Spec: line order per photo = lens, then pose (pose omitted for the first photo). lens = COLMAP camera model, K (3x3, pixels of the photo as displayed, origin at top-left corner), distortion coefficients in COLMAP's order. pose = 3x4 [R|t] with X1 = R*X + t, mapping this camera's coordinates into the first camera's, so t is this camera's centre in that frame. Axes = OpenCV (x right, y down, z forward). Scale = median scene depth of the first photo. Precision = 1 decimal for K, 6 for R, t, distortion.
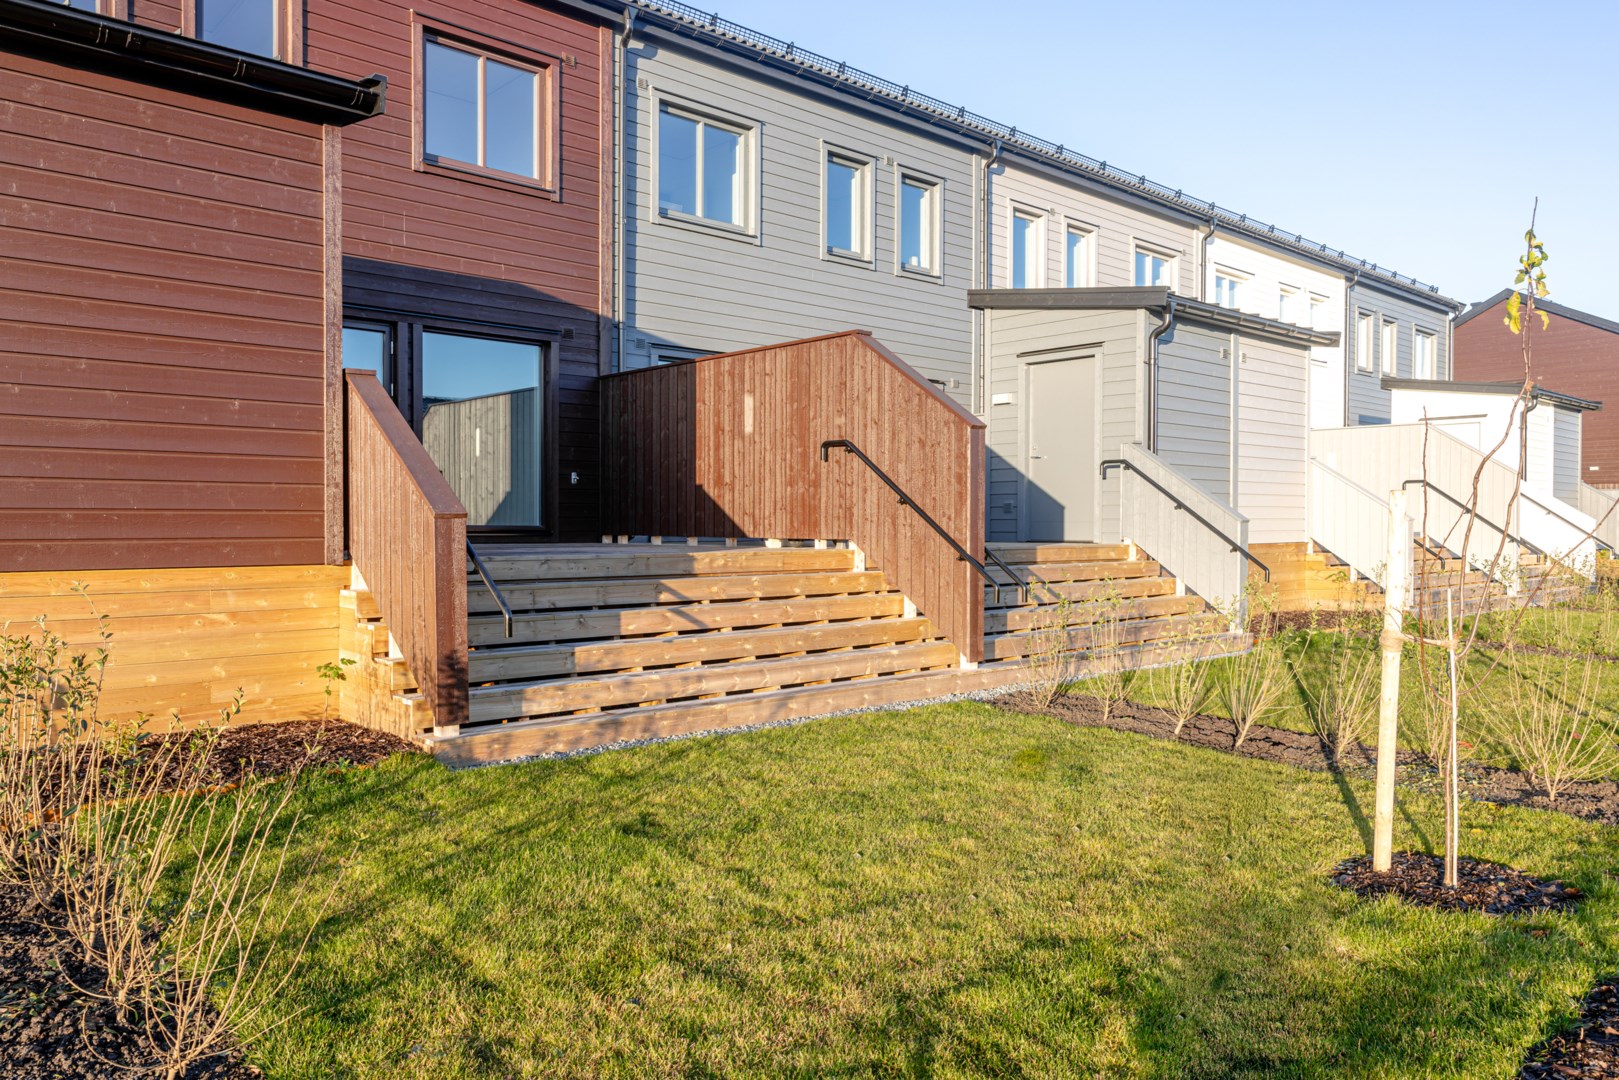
lens RADIAL K [[1162.0, 0, 807.8], [0, 1162.0, 541.8], [0, 0, 1]] dist [0.004898, -0.000218]
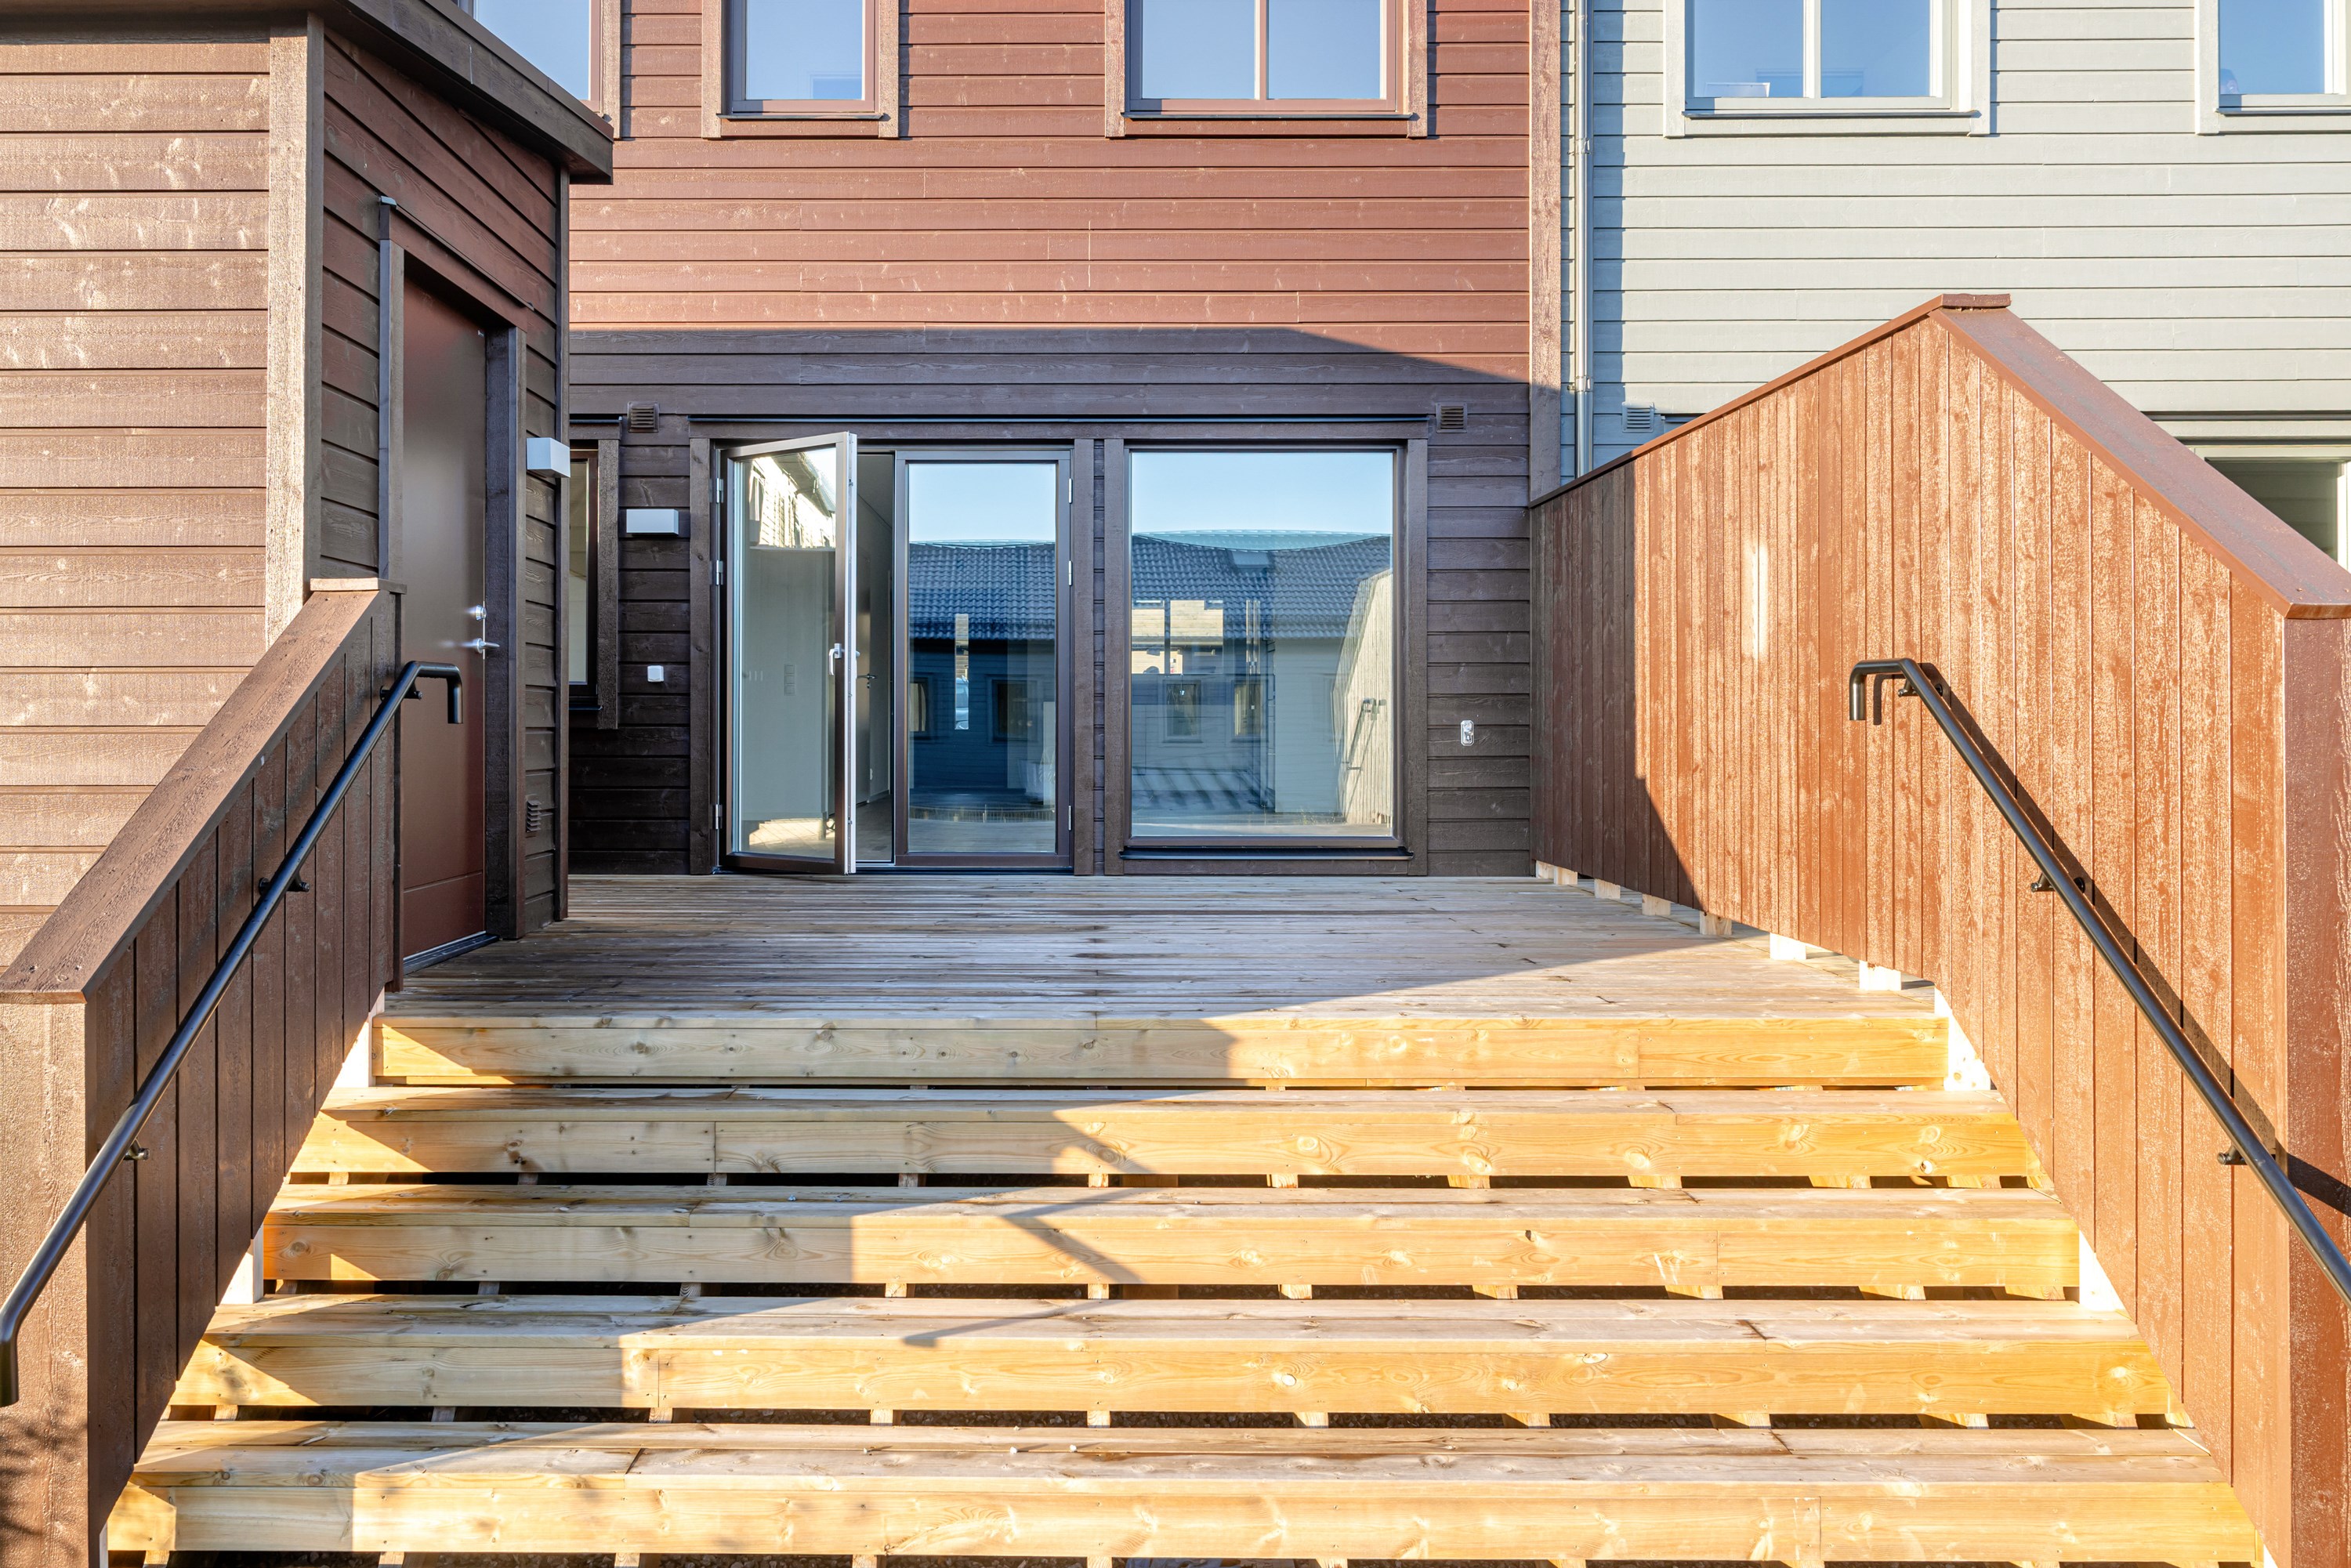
lens RADIAL K [[1687.3, 0, 1110.0], [0, 1687.3, 698.7], [0, 0, 1]] dist [0.004898, -0.000218]
pose [[0.733862, -0.011477, -0.679201, 0.173217], [-0.004926, 0.999741, -0.022217, -0.063042], [0.679280, 0.019650, 0.733616, 0.503837]]
